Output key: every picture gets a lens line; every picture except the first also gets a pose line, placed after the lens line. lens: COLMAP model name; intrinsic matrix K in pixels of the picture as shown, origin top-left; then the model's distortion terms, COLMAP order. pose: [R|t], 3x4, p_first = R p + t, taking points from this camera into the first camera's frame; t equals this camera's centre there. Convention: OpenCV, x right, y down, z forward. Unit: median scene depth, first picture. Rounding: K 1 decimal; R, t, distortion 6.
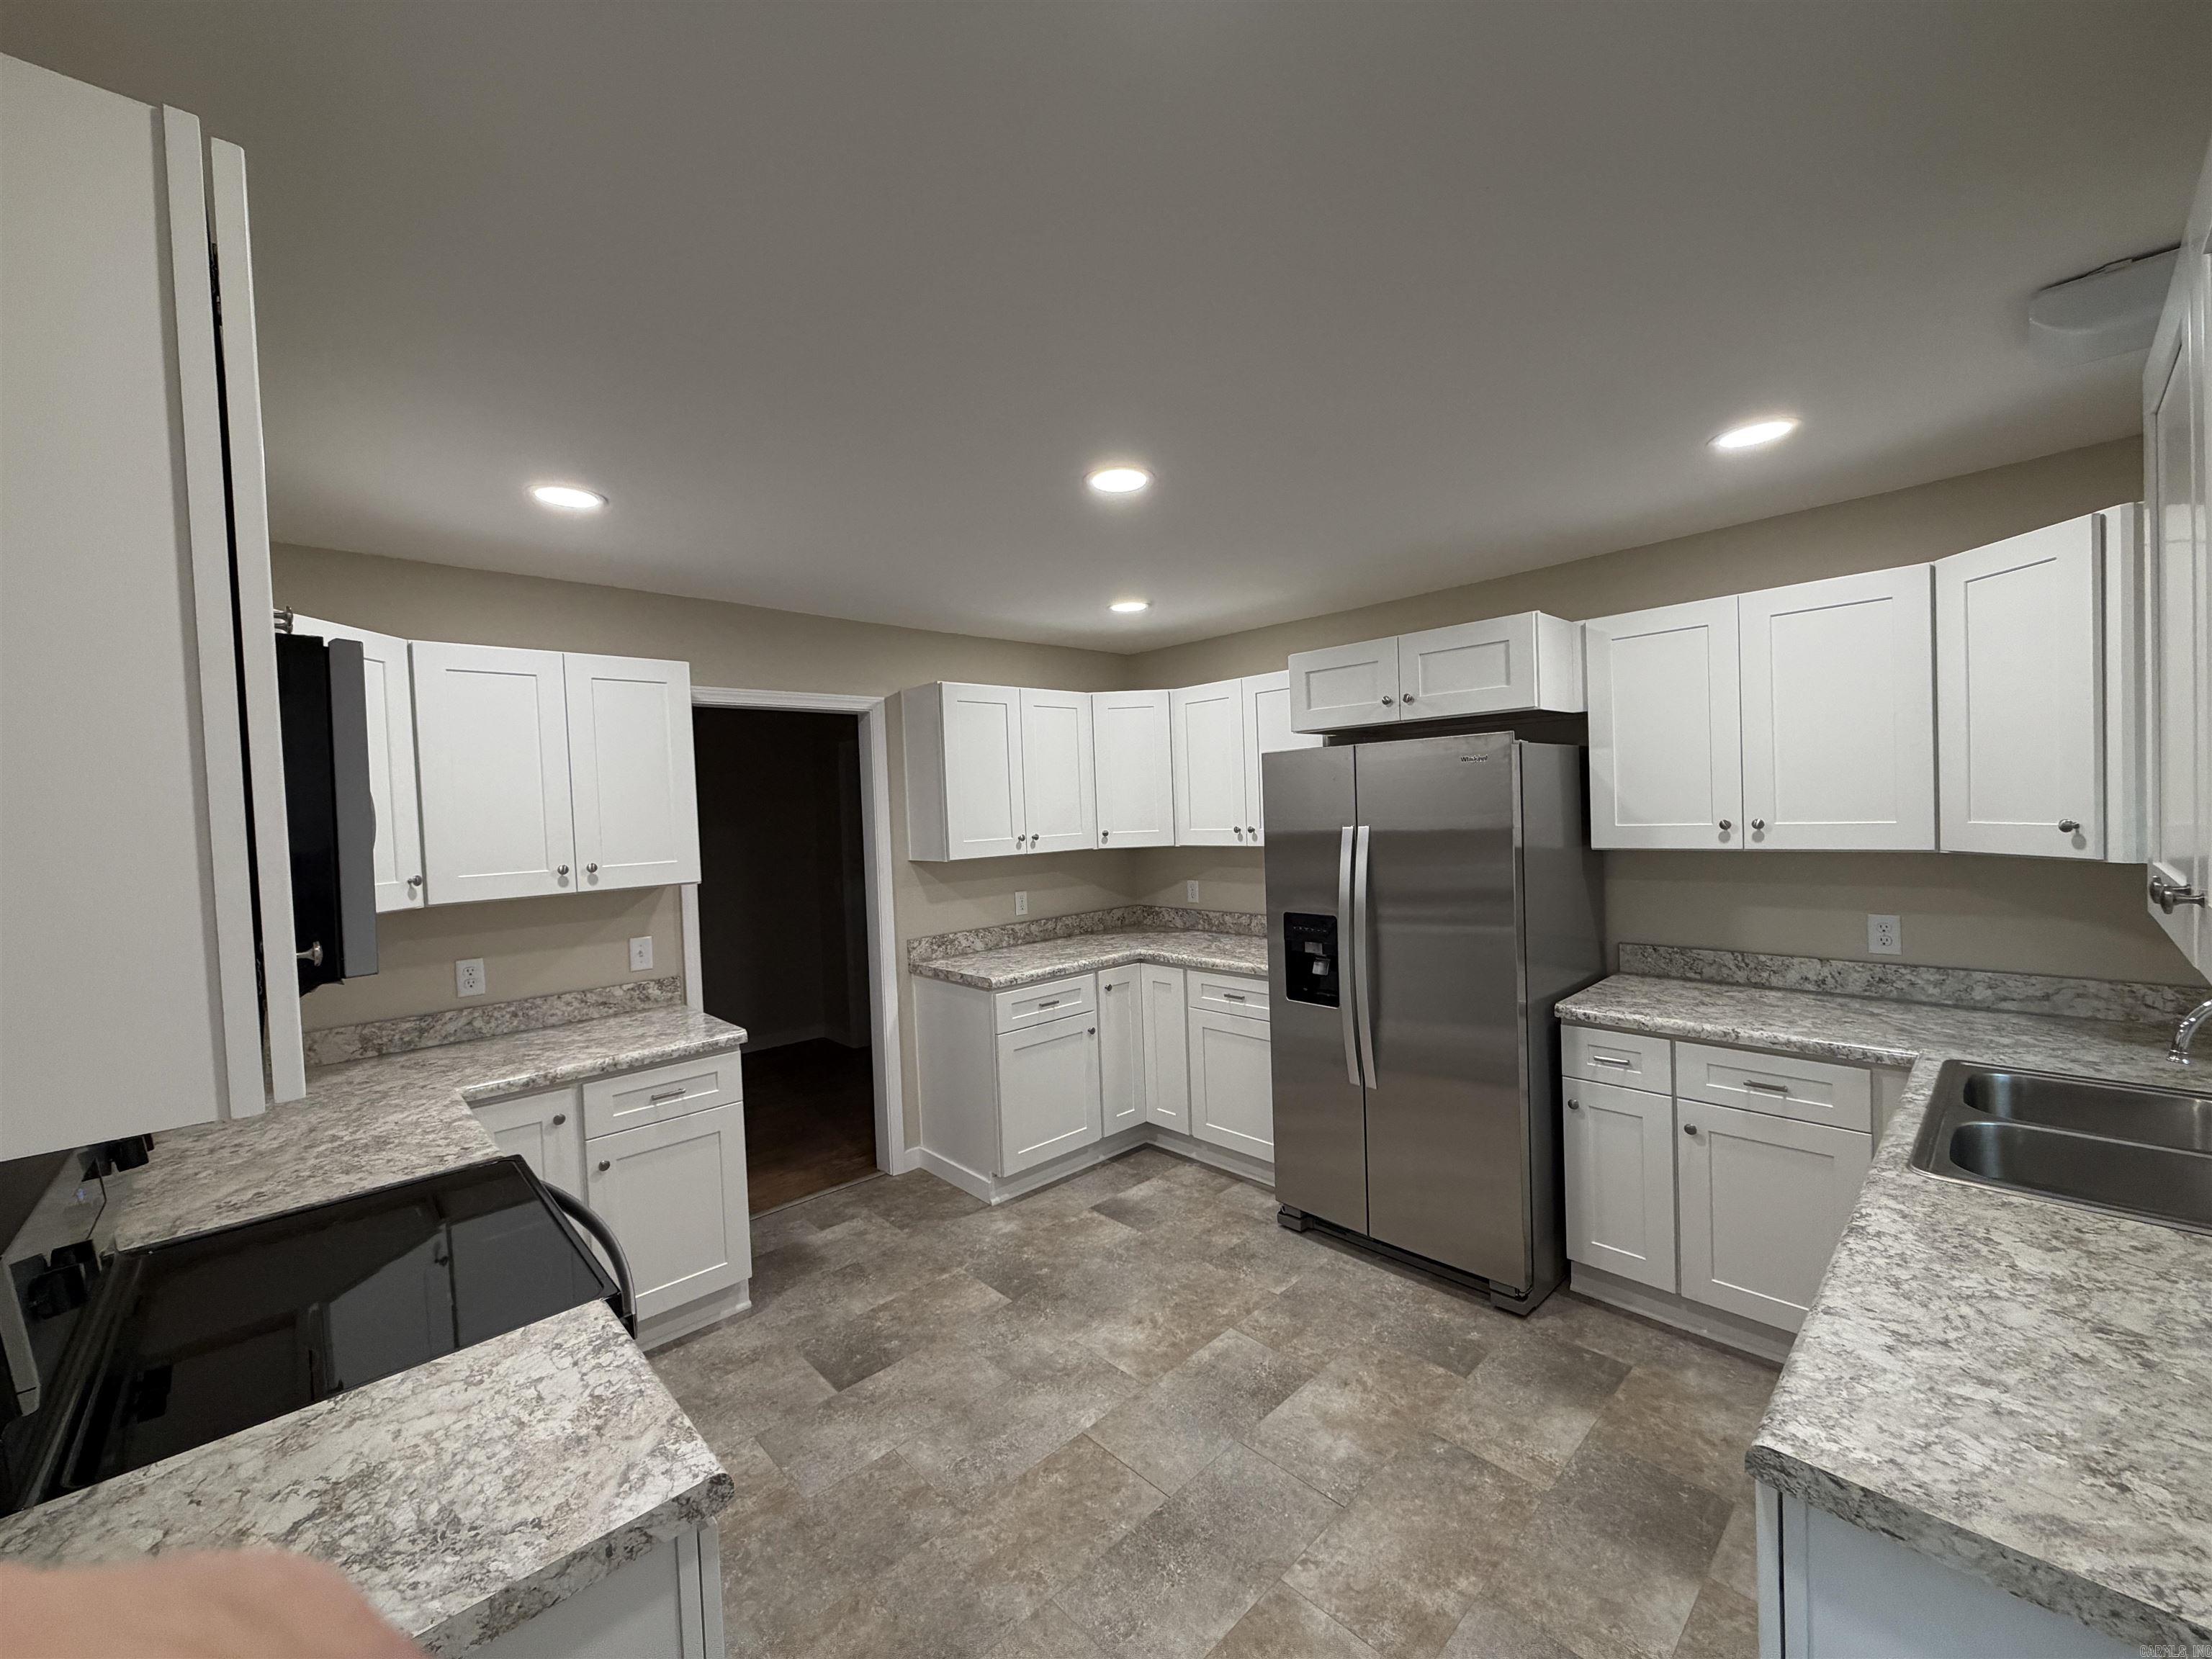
lens RADIAL K [[881.7, 0, 1102.9], [0, 881.7, 829.6], [0, 0, 1]] dist [-0.002463, 0.000363]
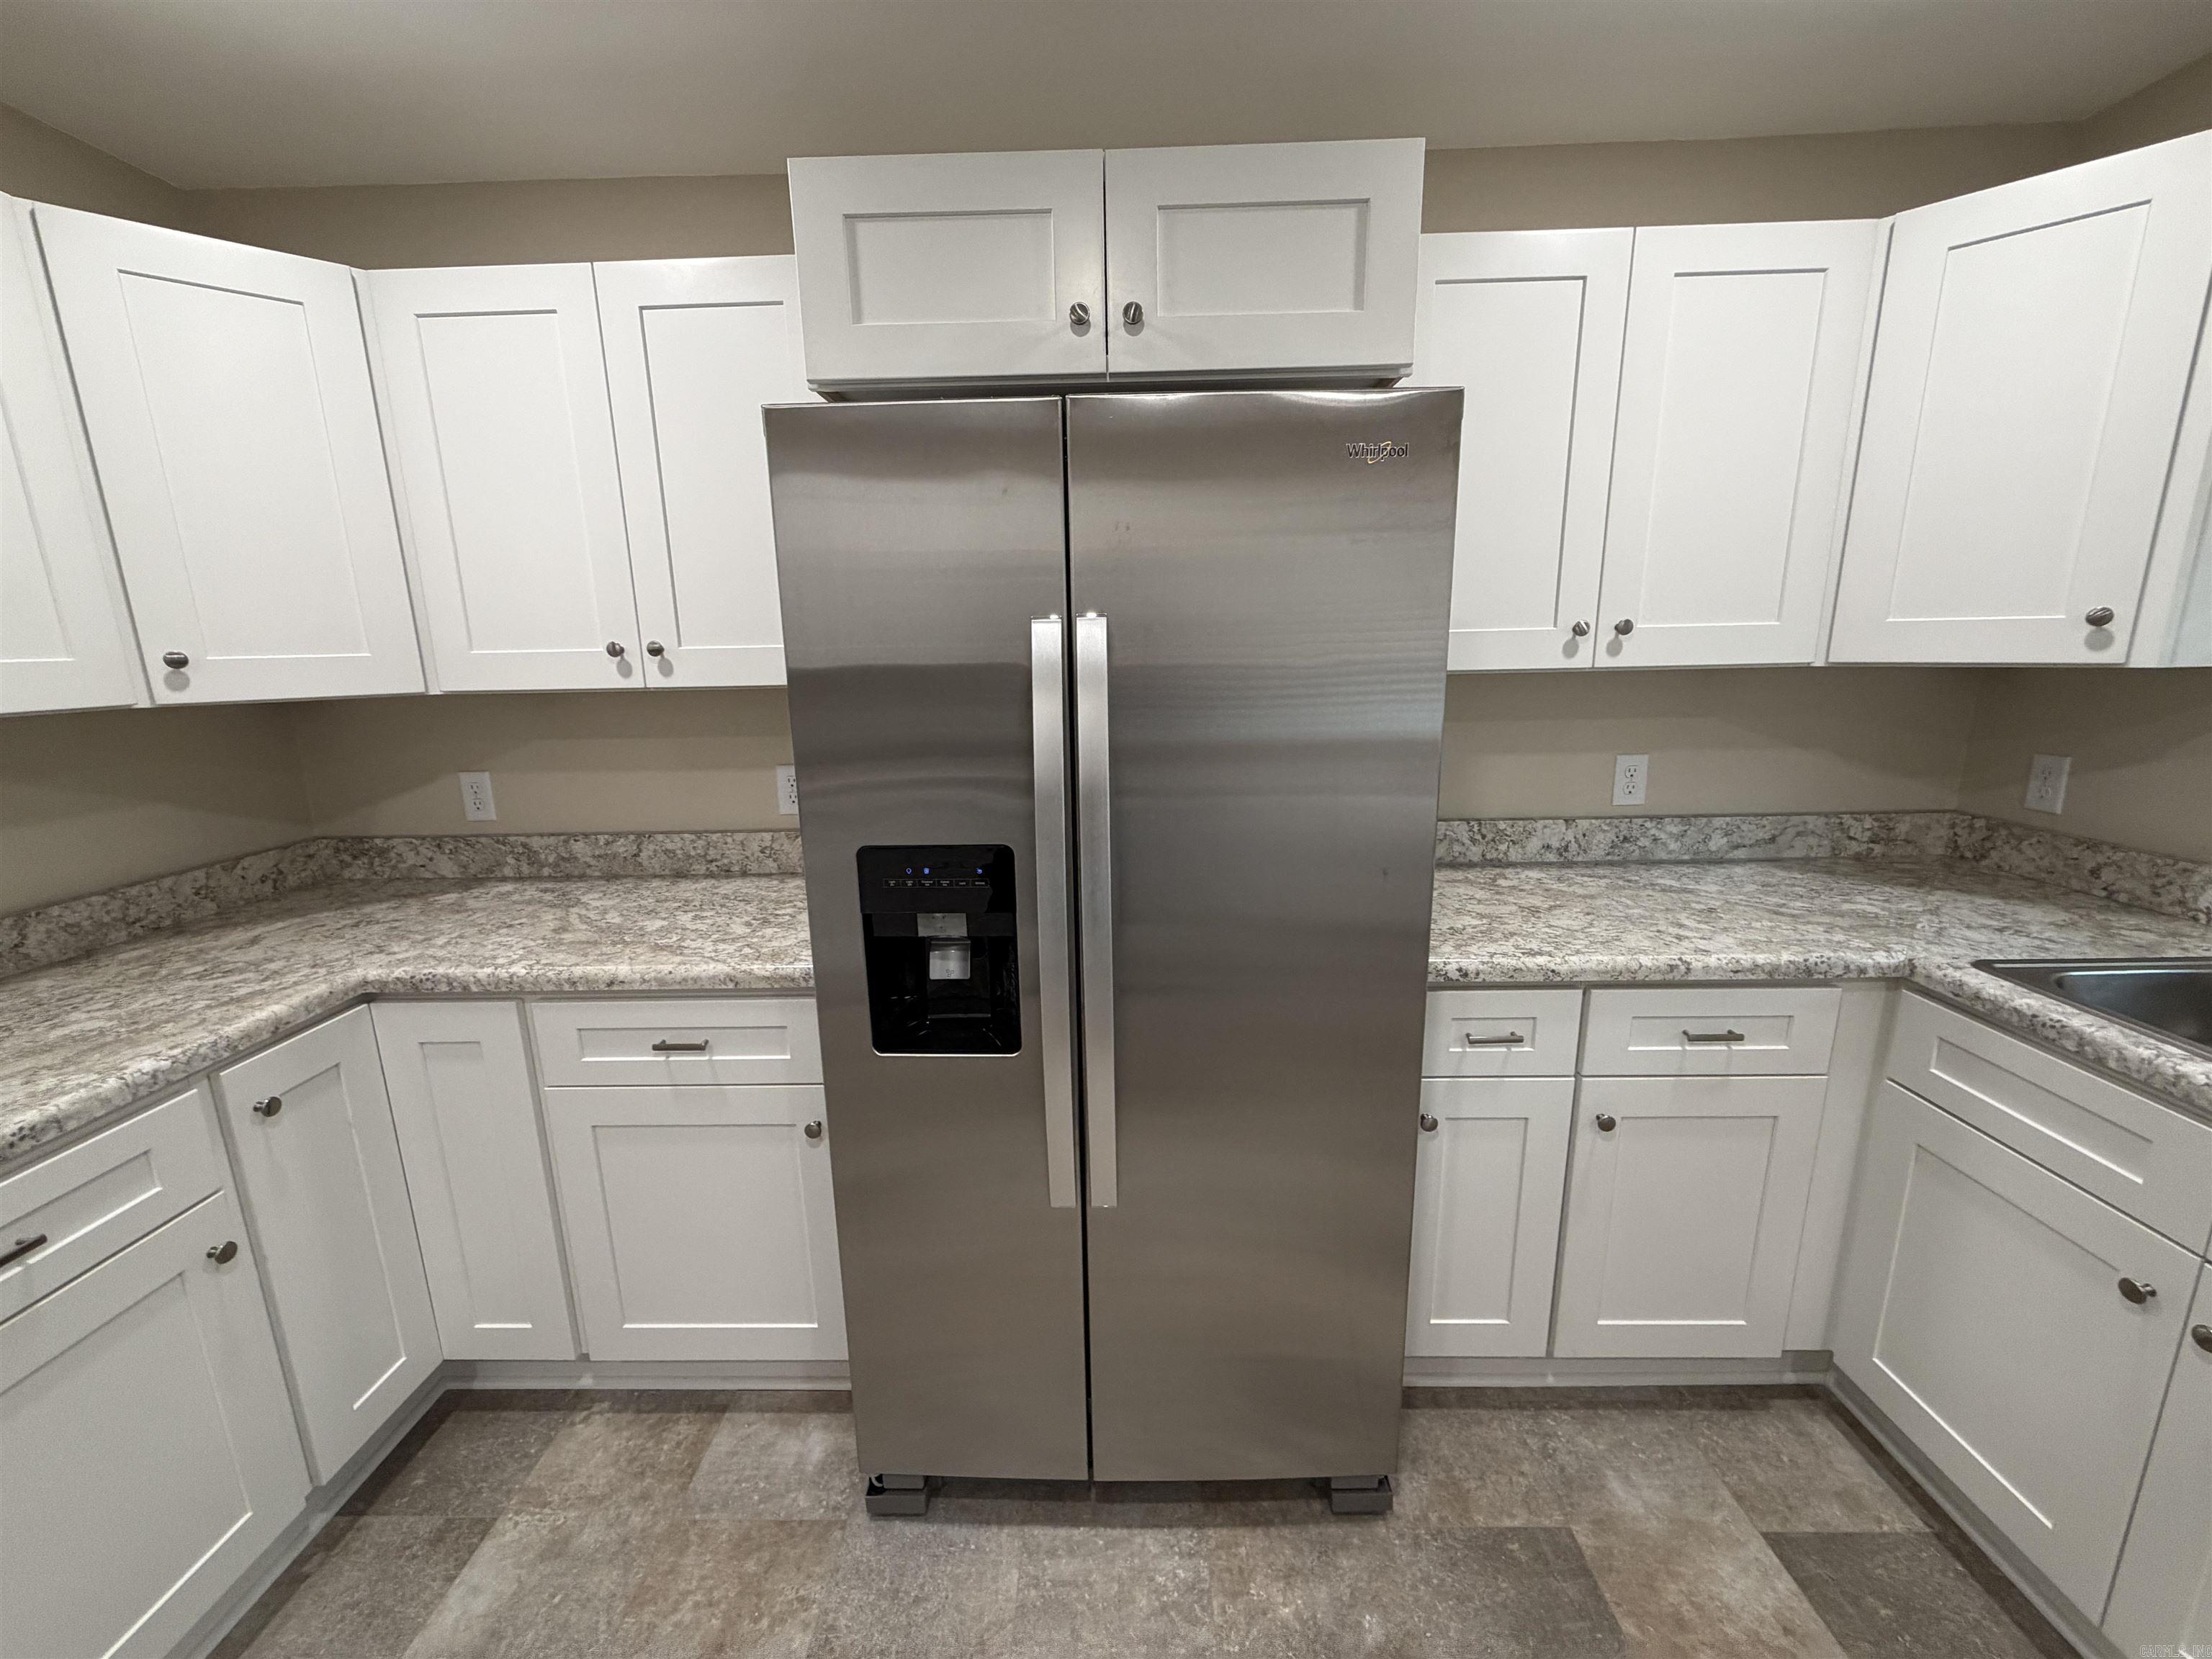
lens RADIAL K [[881.7, 0, 1102.9], [0, 881.7, 829.6], [0, 0, 1]] dist [-0.002463, 0.000363]
pose [[0.698036, -0.125990, 0.704892, 0.006754], [0.012247, 0.986356, 0.164169, 0.023832], [-0.715958, -0.105963, 0.690055, 0.663171]]
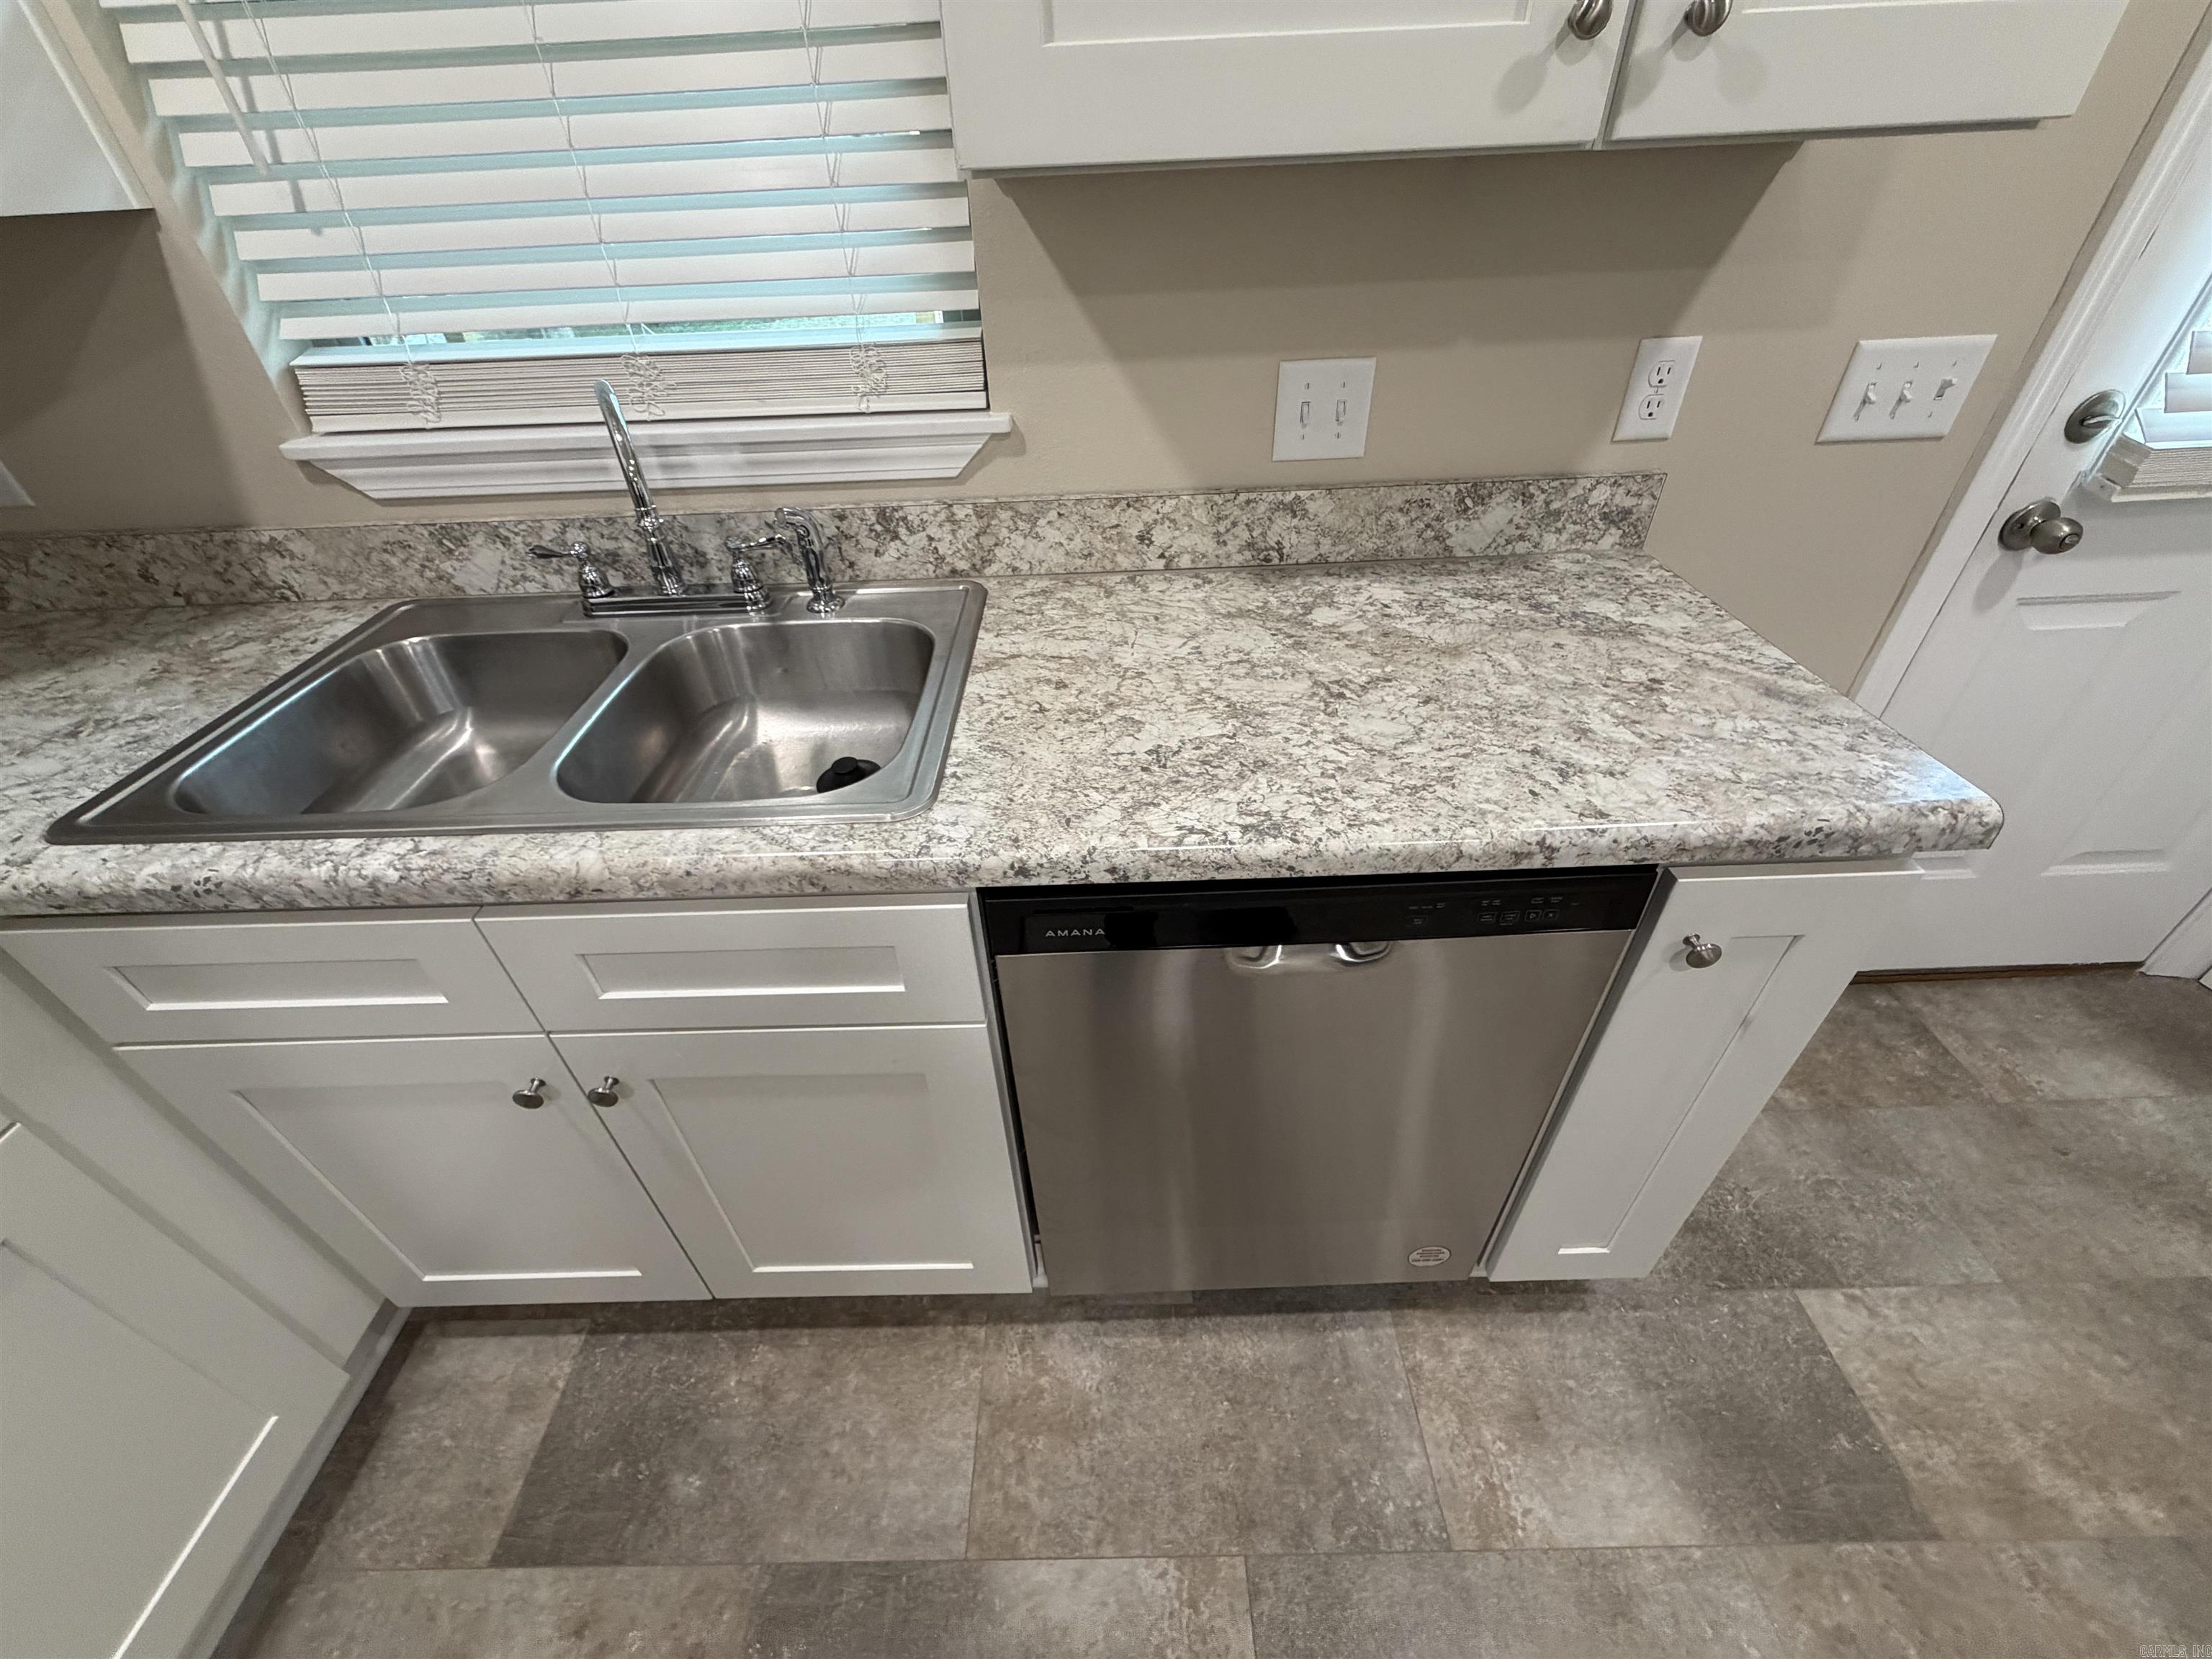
lens RADIAL K [[881.7, 0, 1102.9], [0, 881.7, 829.6], [0, 0, 1]] dist [-0.002463, 0.000363]
pose [[-0.732999, -0.358096, 0.578342, 0.247090], [0.083219, 0.796621, 0.598723, 0.038840], [-0.675120, 0.486992, -0.554122, 0.579276]]
